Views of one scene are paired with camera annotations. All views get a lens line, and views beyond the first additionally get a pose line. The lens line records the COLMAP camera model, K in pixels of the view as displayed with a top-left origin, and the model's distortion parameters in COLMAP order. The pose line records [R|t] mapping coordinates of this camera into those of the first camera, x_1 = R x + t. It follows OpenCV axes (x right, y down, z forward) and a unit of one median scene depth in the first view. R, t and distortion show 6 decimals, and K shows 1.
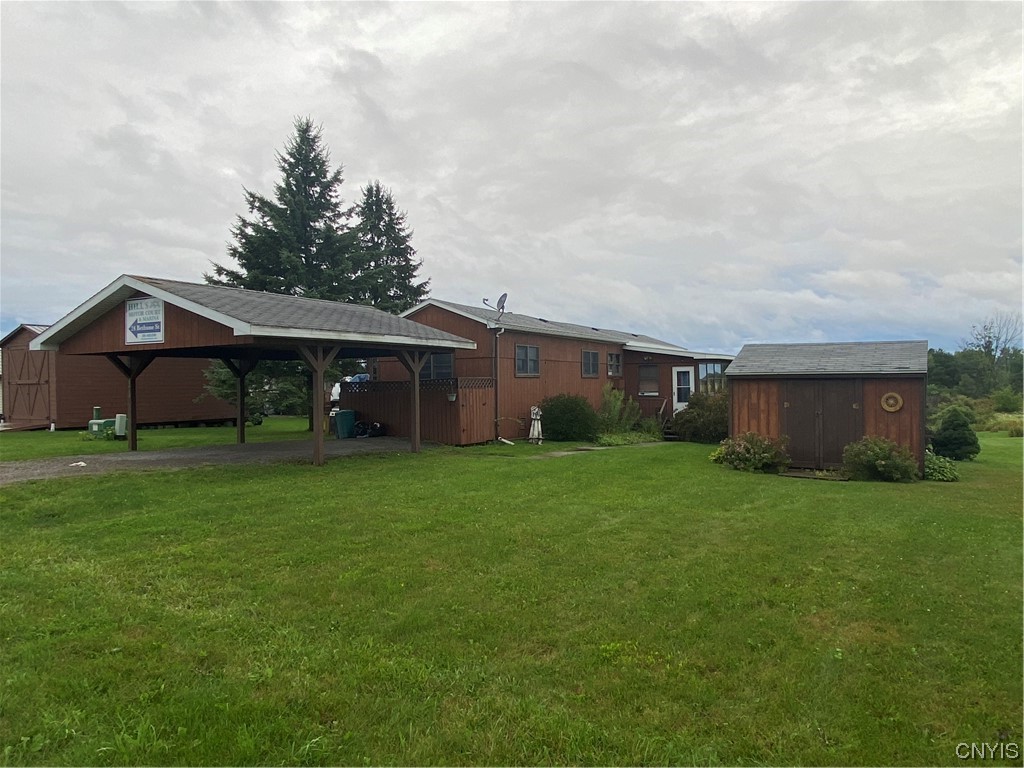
lens RADIAL K [[682.2, 0, 509.4], [0, 682.2, 384.9], [0, 0, 1]] dist [0.038036, 0.000120]
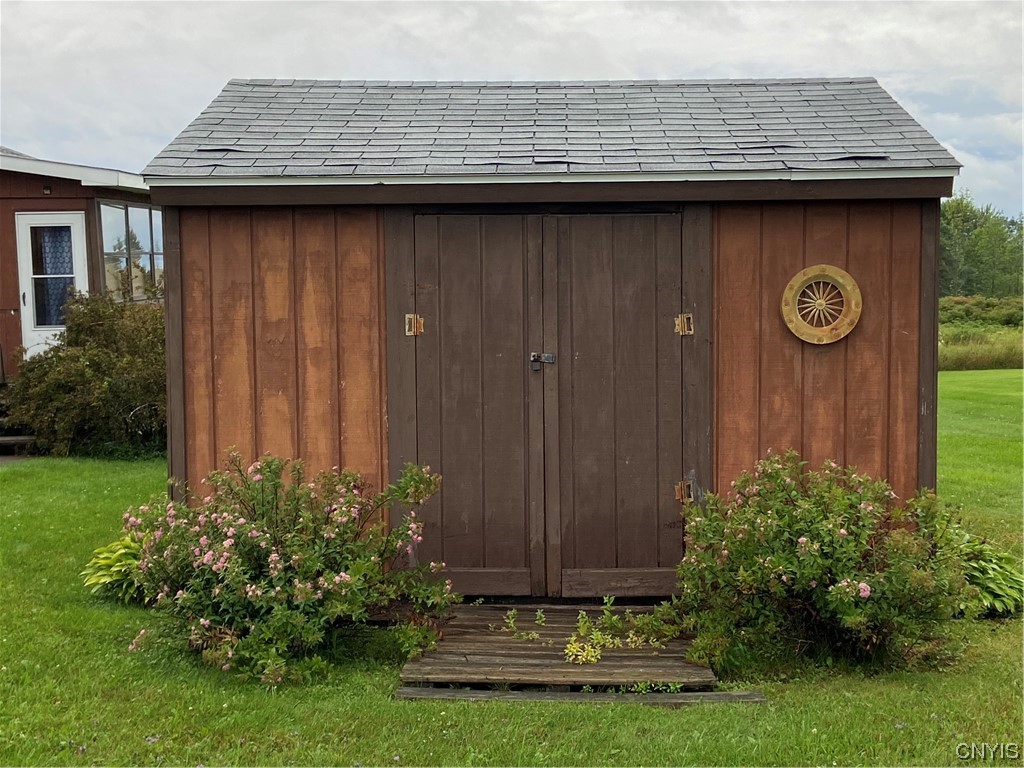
lens RADIAL K [[1493.2, 0, 511.2], [0, 1493.2, 384.8], [0, 0, 1]] dist [0.002898, 0.000000]
pose [[0.872894, -0.038105, 0.486419, 0.188816], [0.006965, 0.997817, 0.065667, 0.016450], [-0.487859, -0.053933, 0.871254, 0.545481]]
